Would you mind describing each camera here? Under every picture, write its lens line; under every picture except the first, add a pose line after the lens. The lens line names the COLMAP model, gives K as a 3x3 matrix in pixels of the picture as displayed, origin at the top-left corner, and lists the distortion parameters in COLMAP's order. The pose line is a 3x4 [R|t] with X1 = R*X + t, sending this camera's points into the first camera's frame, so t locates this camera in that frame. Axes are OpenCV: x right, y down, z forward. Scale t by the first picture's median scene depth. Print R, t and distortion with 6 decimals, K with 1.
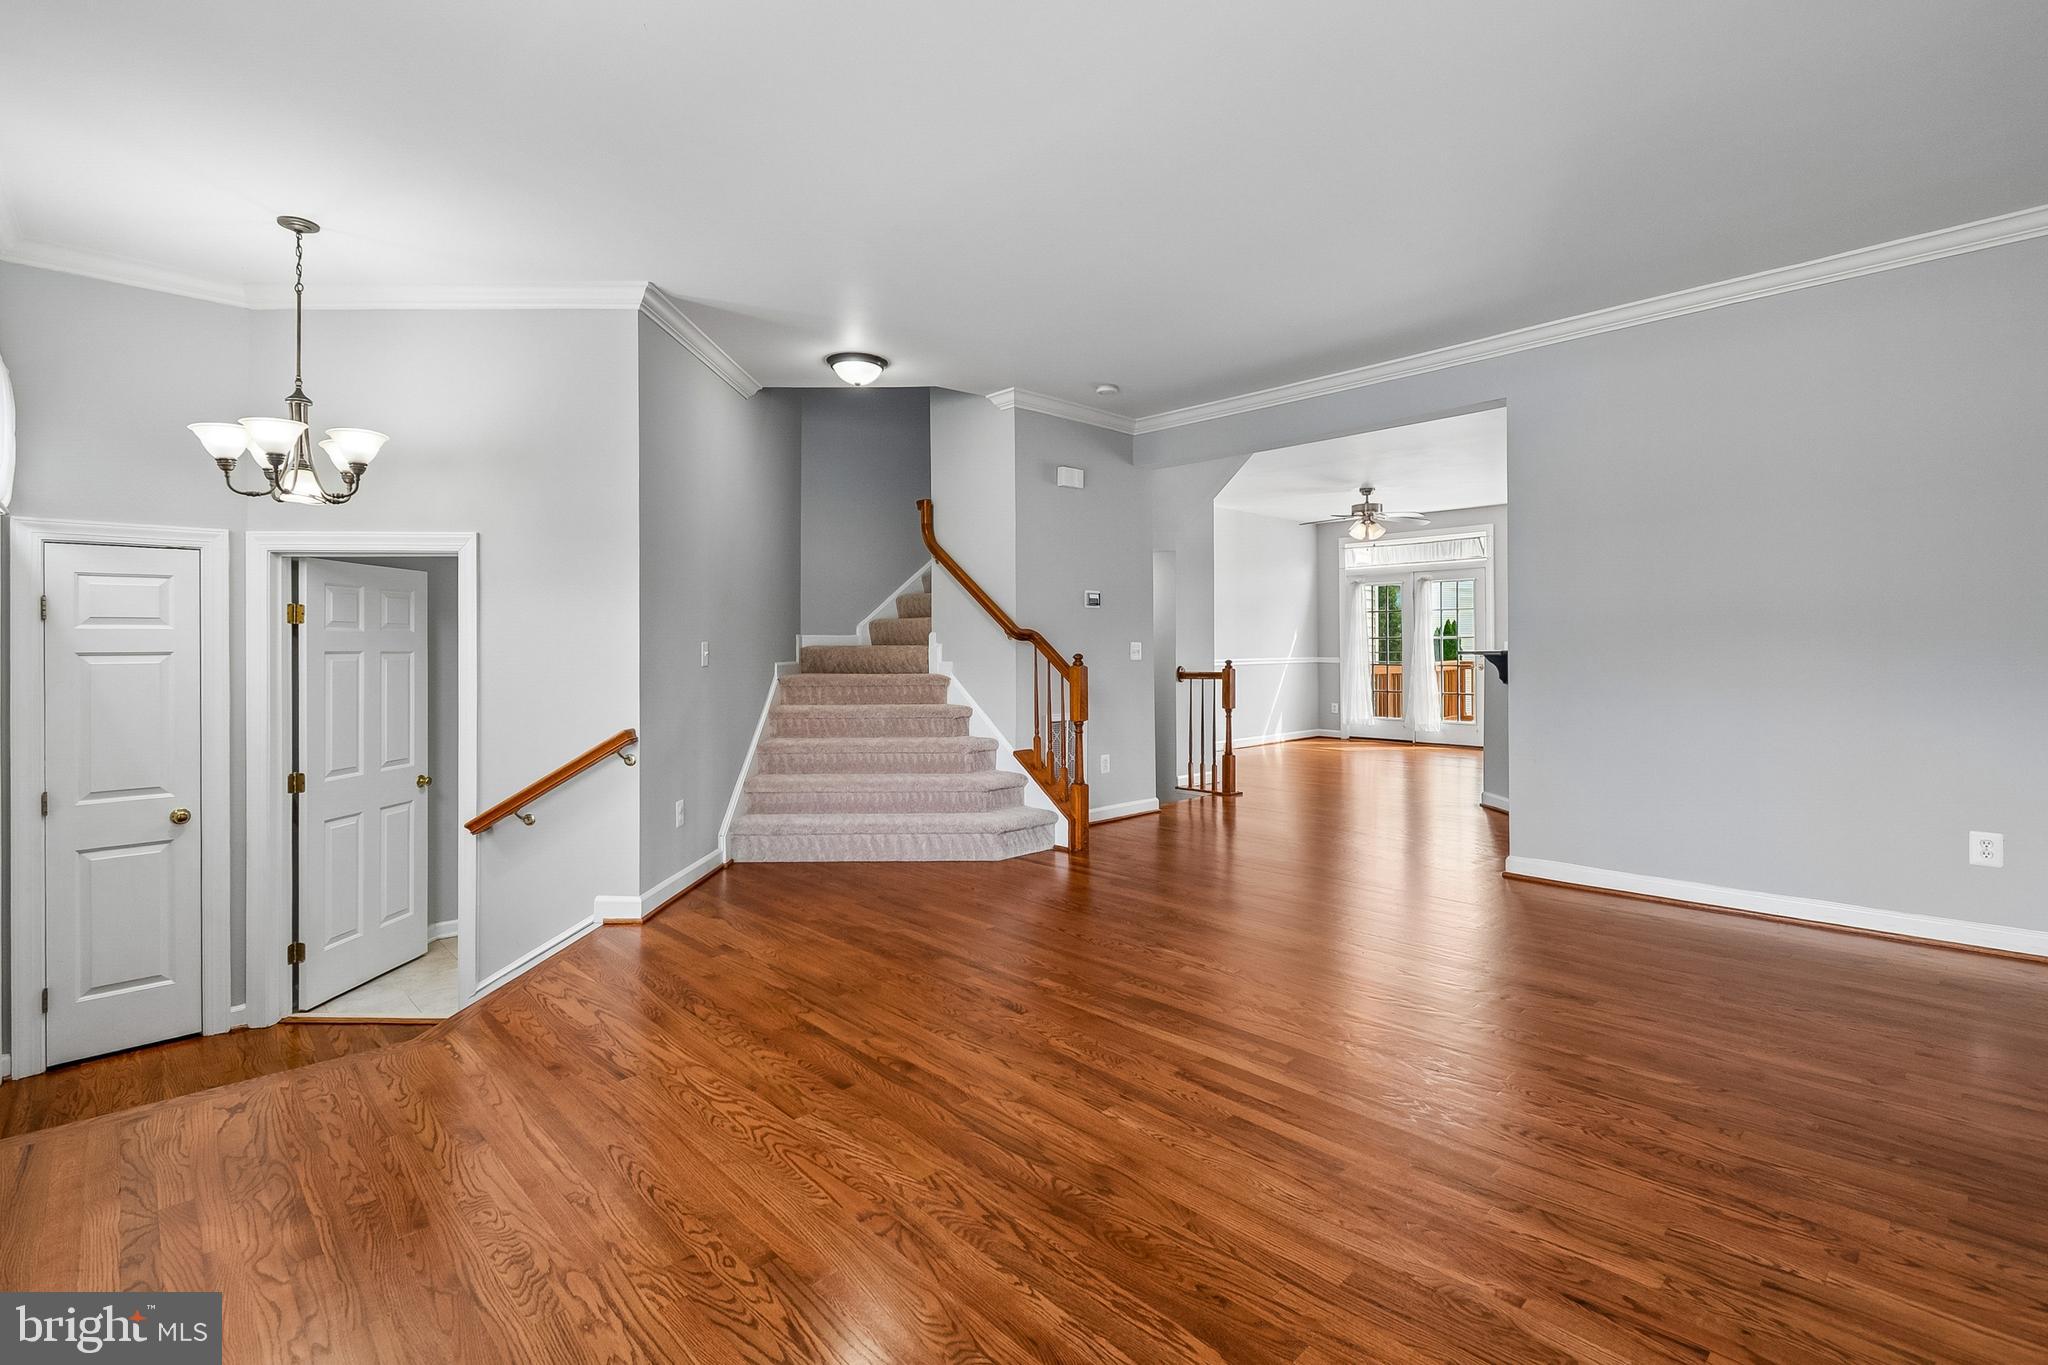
lens RADIAL K [[927.6, 0, 1034.3], [0, 927.6, 645.0], [0, 0, 1]] dist [0.011726, -0.000158]
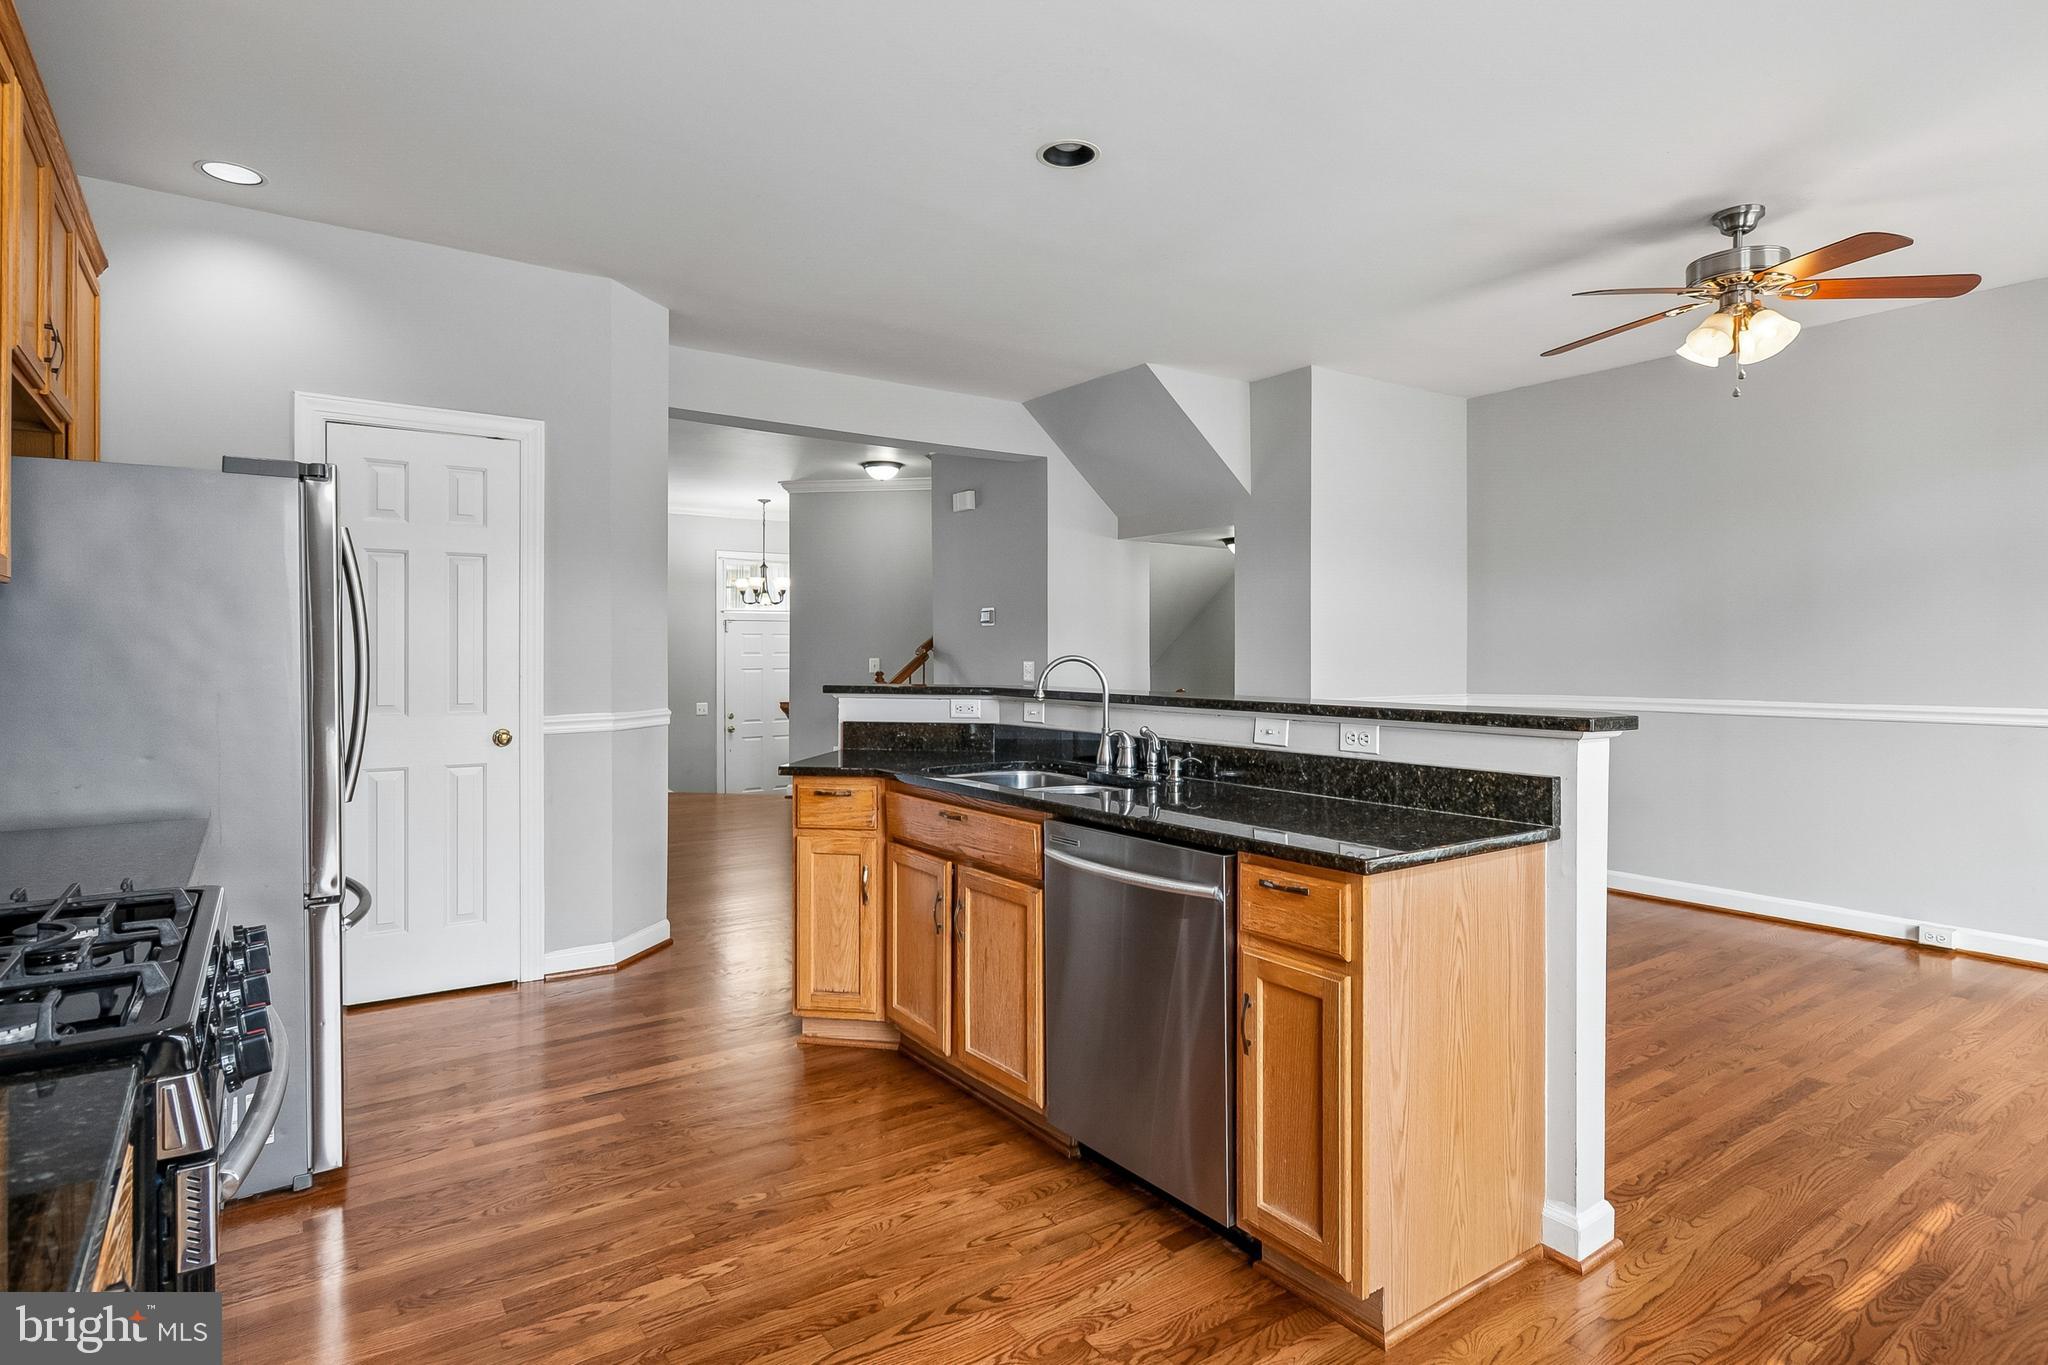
lens RADIAL K [[1083.0, 0, 1034.7], [0, 1083.0, 654.2], [0, 0, 1]] dist [0.000353, -0.001493]
pose [[-0.147354, 0.006907, -0.989060, 1.825632], [0.004996, 0.999968, 0.006239, -0.025683], [0.989071, -0.004021, -0.147384, 1.886464]]
